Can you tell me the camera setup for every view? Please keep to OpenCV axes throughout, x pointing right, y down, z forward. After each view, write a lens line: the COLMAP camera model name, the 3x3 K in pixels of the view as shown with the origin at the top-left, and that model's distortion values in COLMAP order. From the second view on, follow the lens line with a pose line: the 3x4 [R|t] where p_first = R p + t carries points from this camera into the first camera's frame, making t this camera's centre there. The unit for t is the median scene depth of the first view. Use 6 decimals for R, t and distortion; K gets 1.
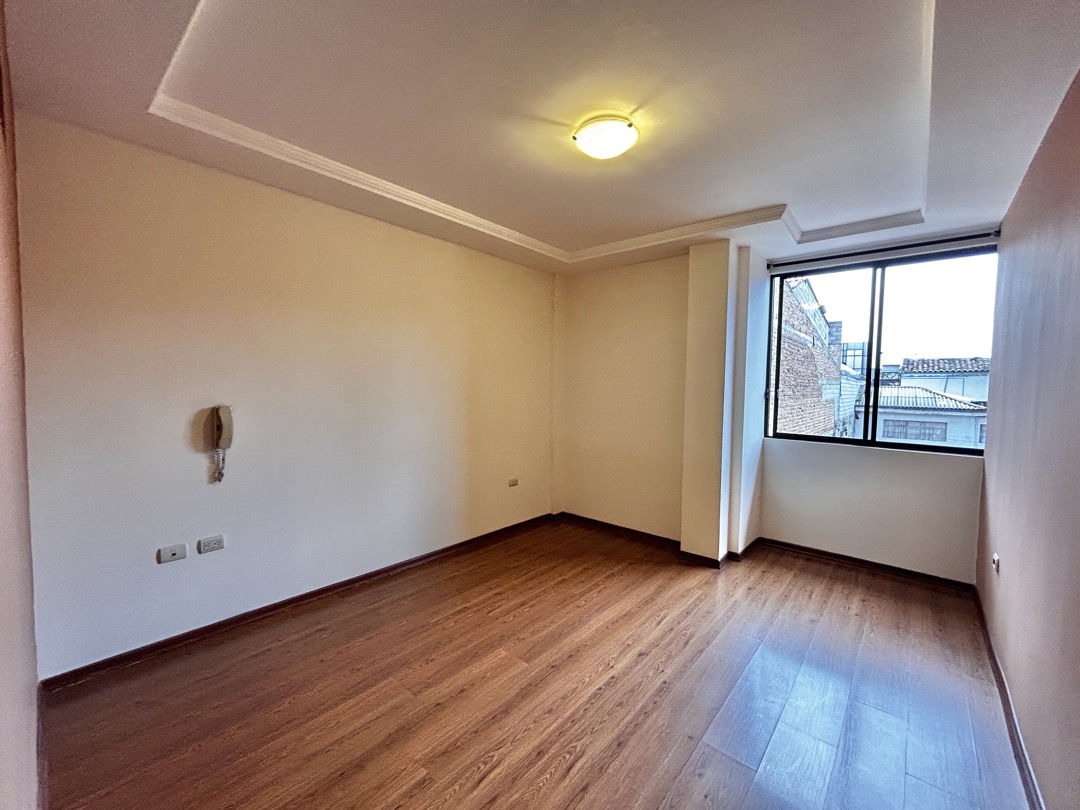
lens RADIAL K [[436.9, 0, 539.1], [0, 436.9, 405.3], [0, 0, 1]] dist [0.001993, 0.000728]
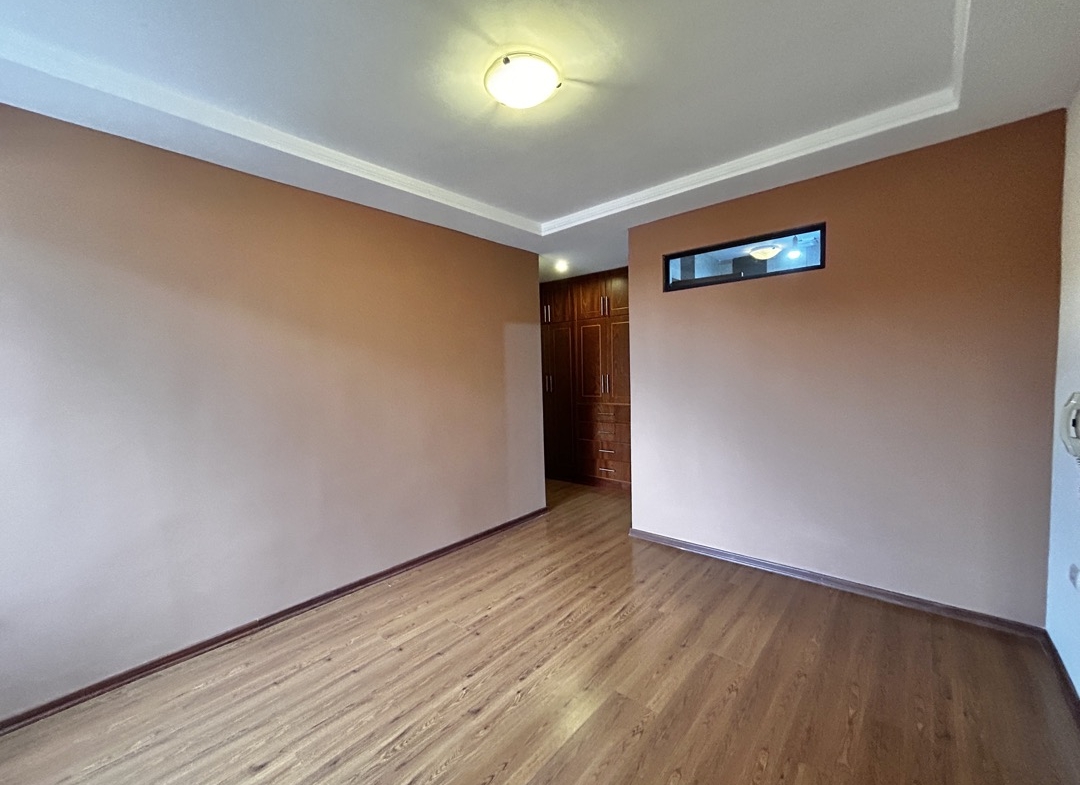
lens RADIAL K [[406.1, 0, 541.3], [0, 406.1, 393.5], [0, 0, 1]] dist [-0.001098, -0.000093]
pose [[-0.999919, 0.011935, 0.004519, 0.123846], [0.012344, 0.994371, 0.105231, -0.084467], [-0.003237, 0.105278, -0.994438, 1.920160]]
